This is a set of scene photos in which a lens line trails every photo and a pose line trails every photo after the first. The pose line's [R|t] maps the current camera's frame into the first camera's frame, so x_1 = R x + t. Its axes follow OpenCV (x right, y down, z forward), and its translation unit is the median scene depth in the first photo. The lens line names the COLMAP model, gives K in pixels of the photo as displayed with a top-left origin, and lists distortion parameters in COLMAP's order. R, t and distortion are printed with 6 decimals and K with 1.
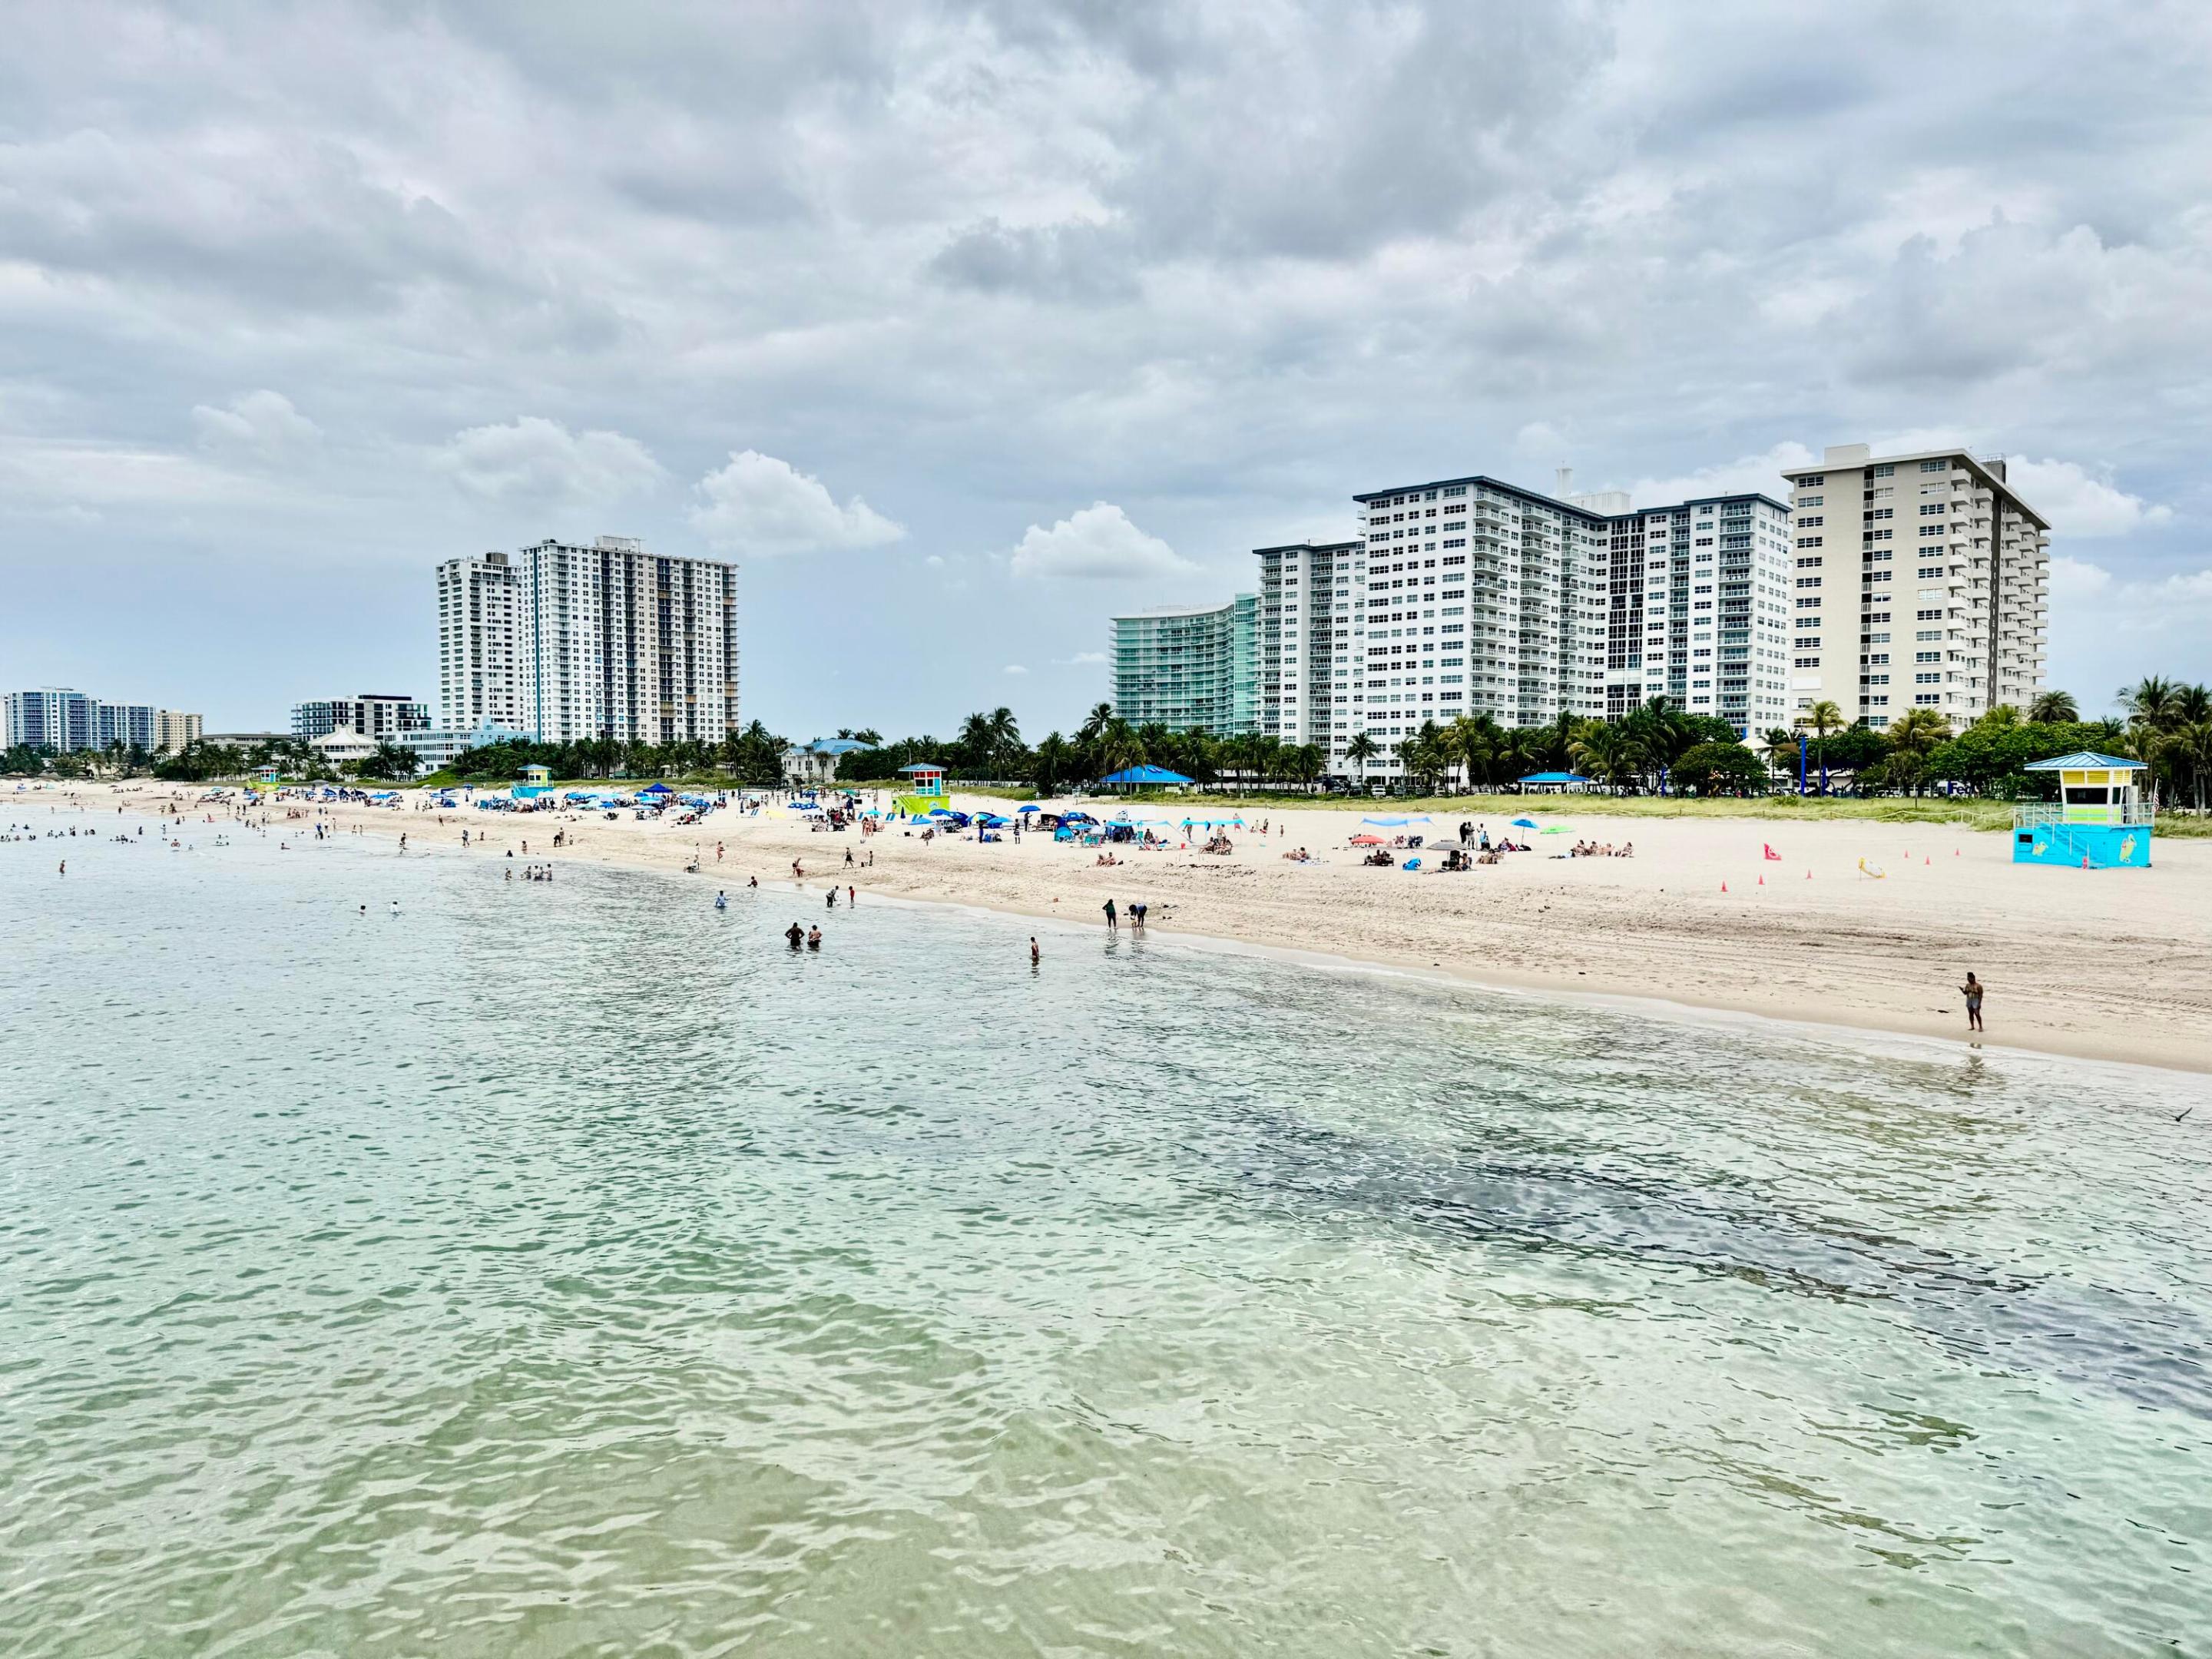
lens RADIAL K [[1538.7, 0, 1106.0], [0, 1538.7, 829.5], [0, 0, 1]] dist [0.176849, -0.366281]
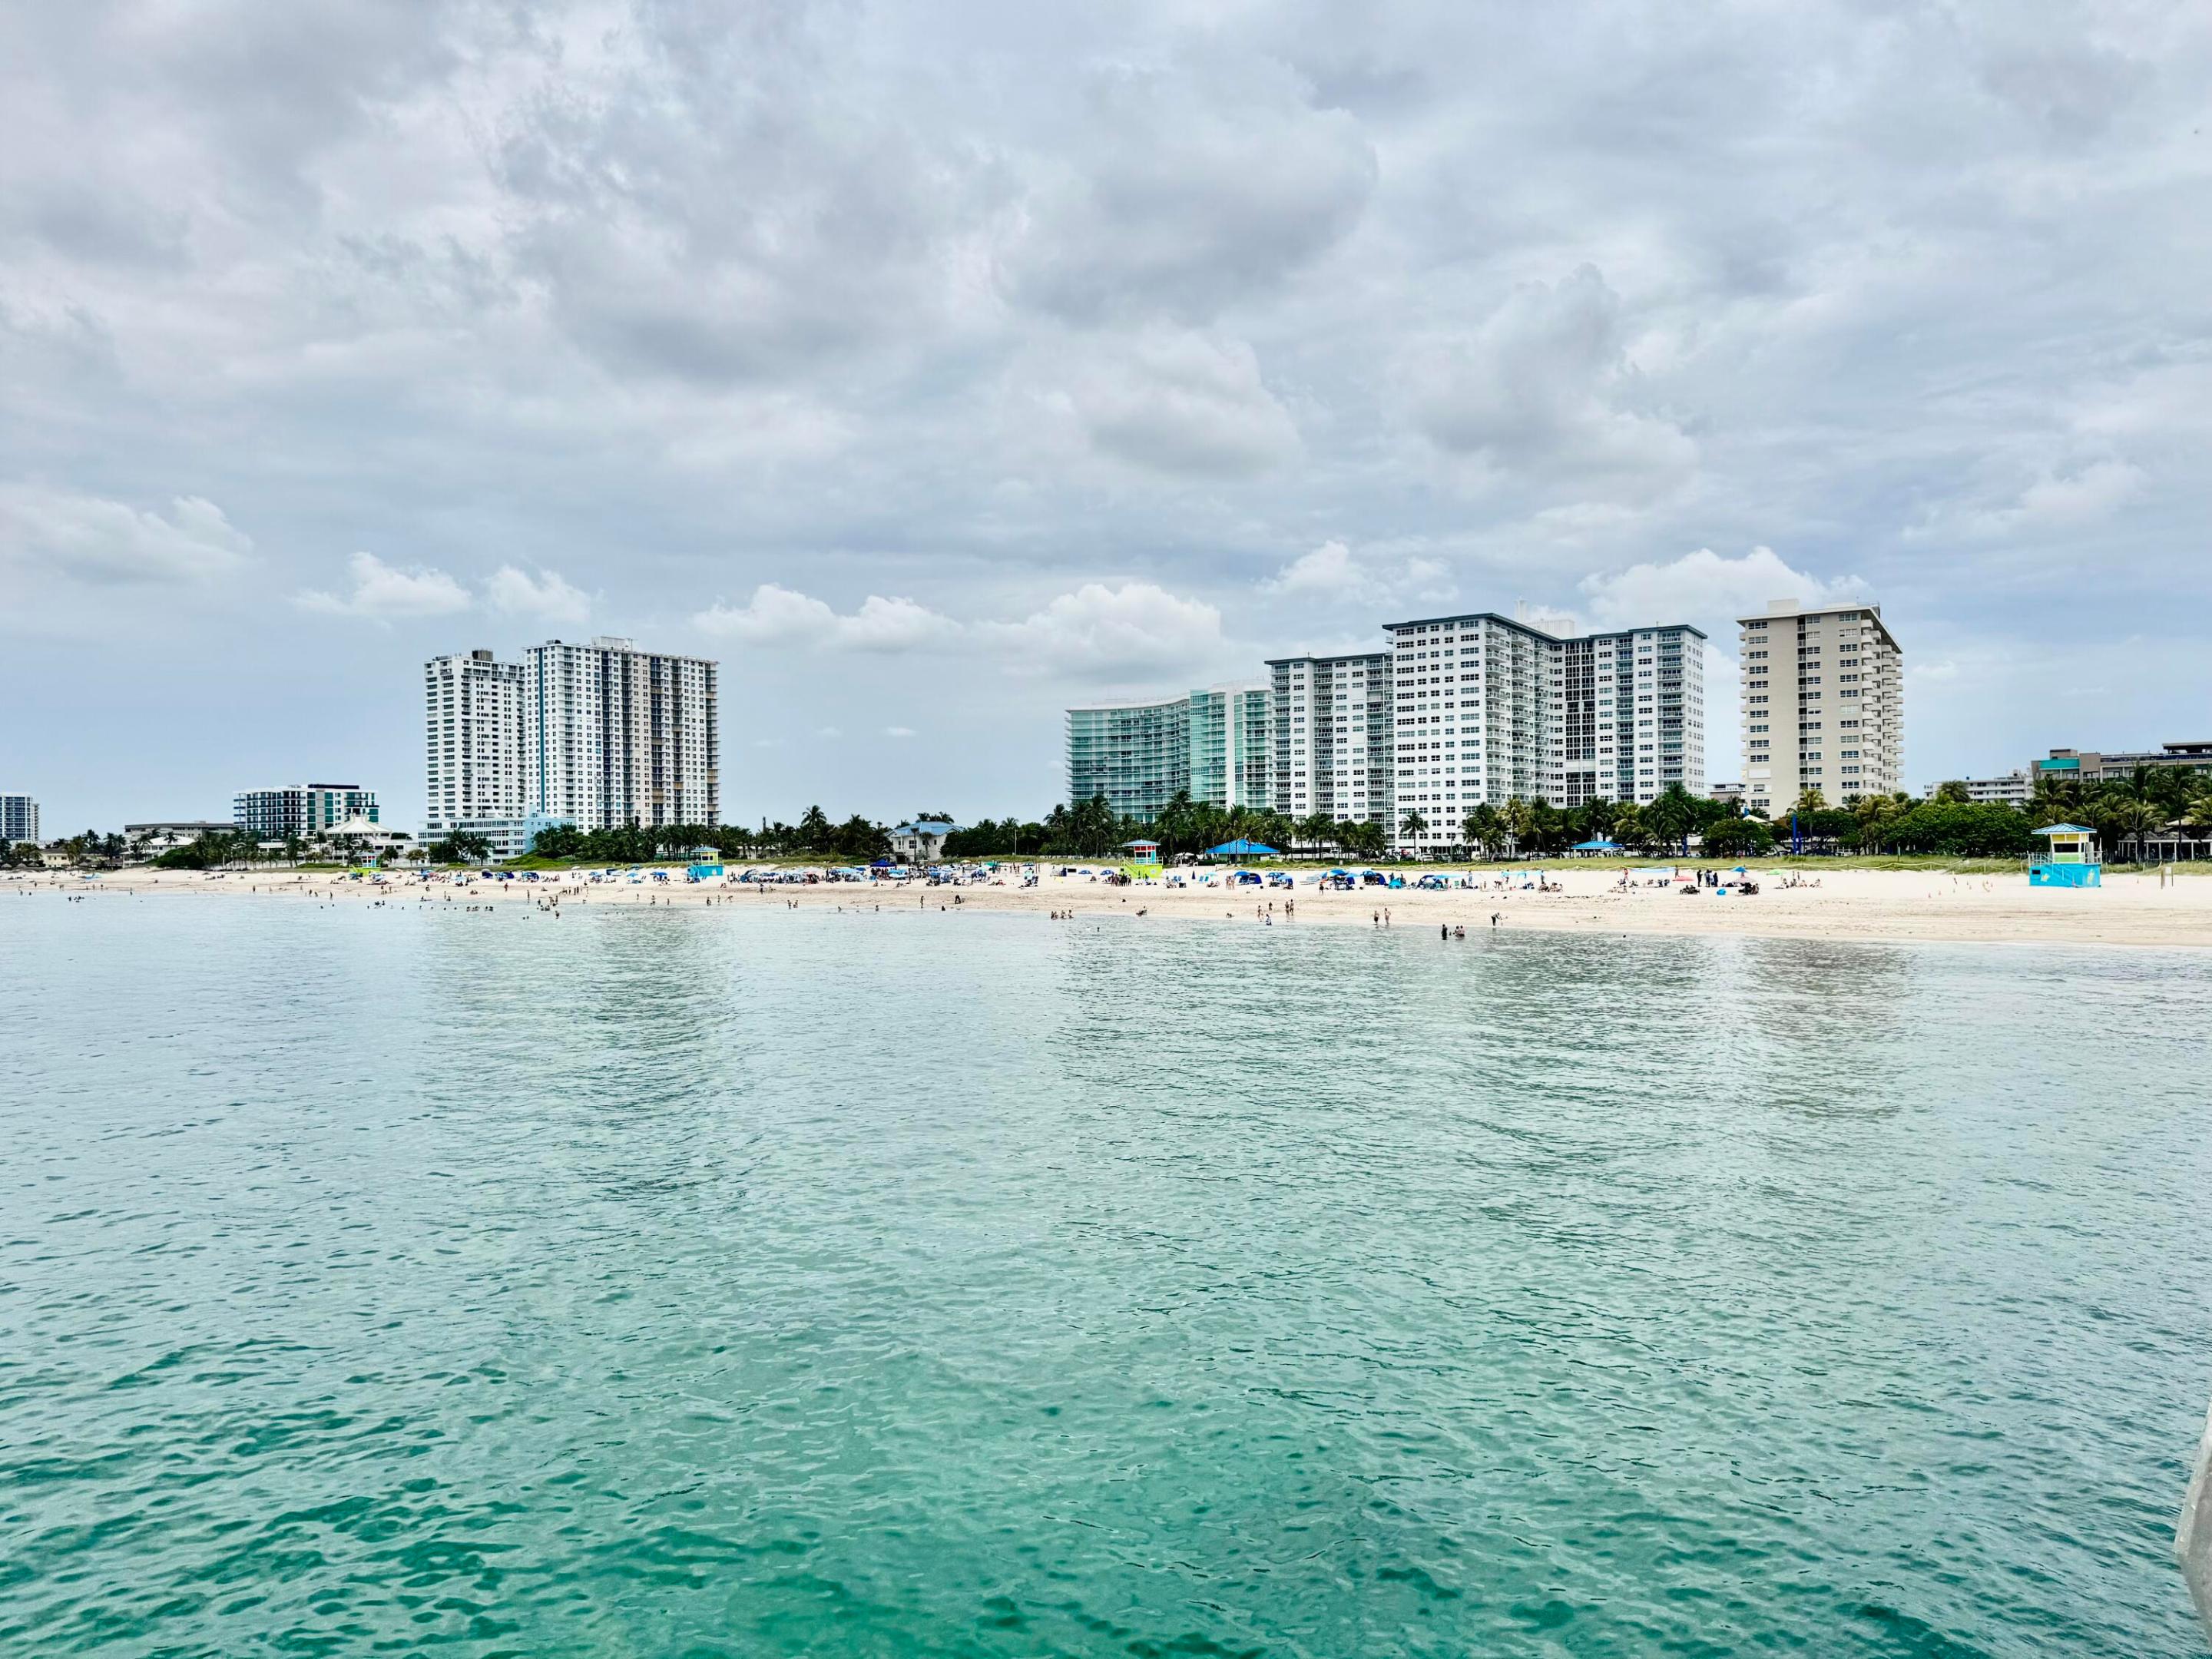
lens RADIAL K [[1538.7, 0, 1106.0], [0, 1538.7, 829.5], [0, 0, 1]] dist [0.176849, -0.366281]
pose [[0.991773, -0.011608, 0.127482, -0.184916], [0.017926, 0.998661, -0.048523, 0.006564], [-0.126748, 0.050409, 0.990653, -0.170694]]
